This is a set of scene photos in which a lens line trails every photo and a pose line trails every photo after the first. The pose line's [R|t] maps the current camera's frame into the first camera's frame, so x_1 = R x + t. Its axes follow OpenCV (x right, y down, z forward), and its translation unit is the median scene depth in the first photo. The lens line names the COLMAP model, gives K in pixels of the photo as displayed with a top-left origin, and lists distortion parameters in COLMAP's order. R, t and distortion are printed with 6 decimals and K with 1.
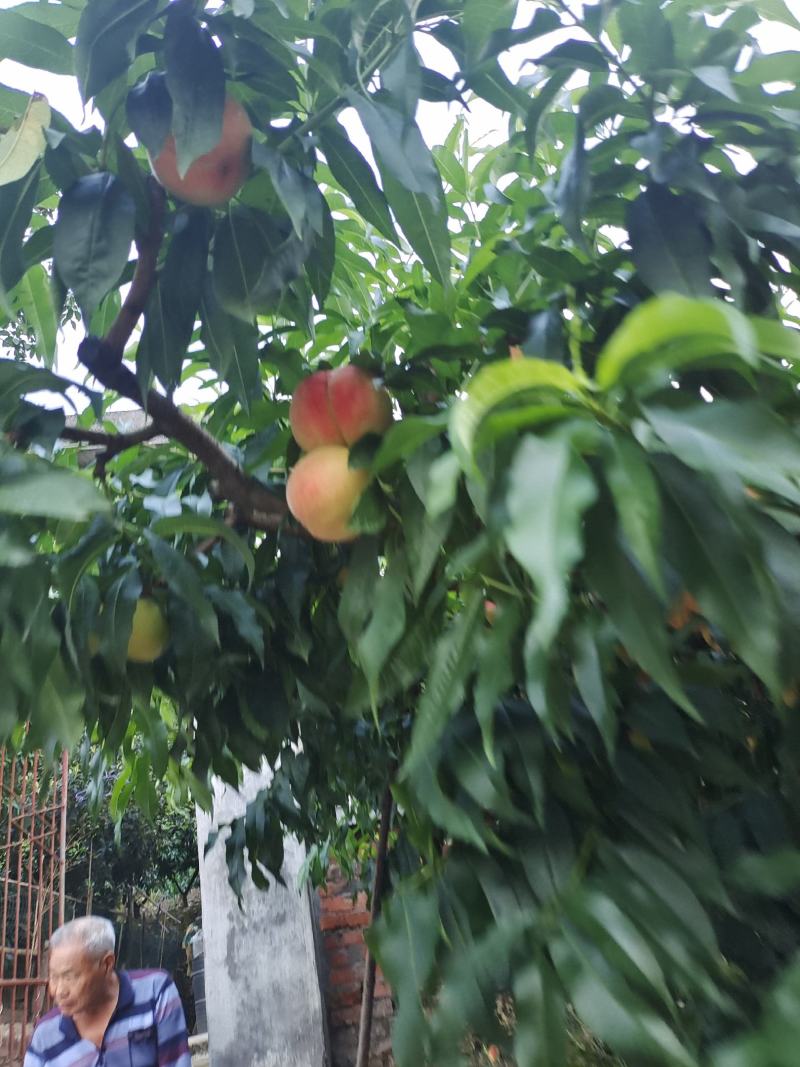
lens RADIAL K [[807.9, 0, 400.0], [0, 807.9, 533.5], [0, 0, 1]] dist [0.021156, -0.000548]
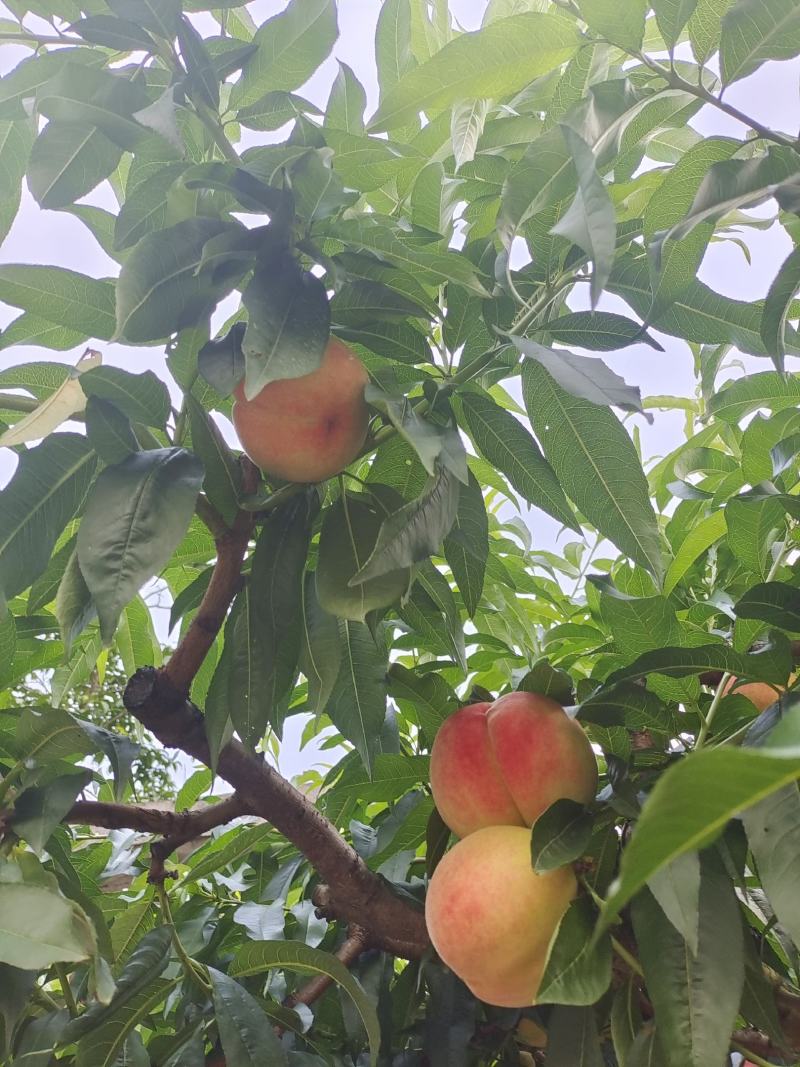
lens RADIAL K [[807.9, 0, 400.0], [0, 807.9, 533.5], [0, 0, 1]] dist [0.021156, -0.000548]
pose [[0.981198, -0.086086, -0.172744, -0.033620], [0.002394, 0.900377, -0.435104, -0.040718], [0.192991, 0.426510, 0.883654, 0.359783]]
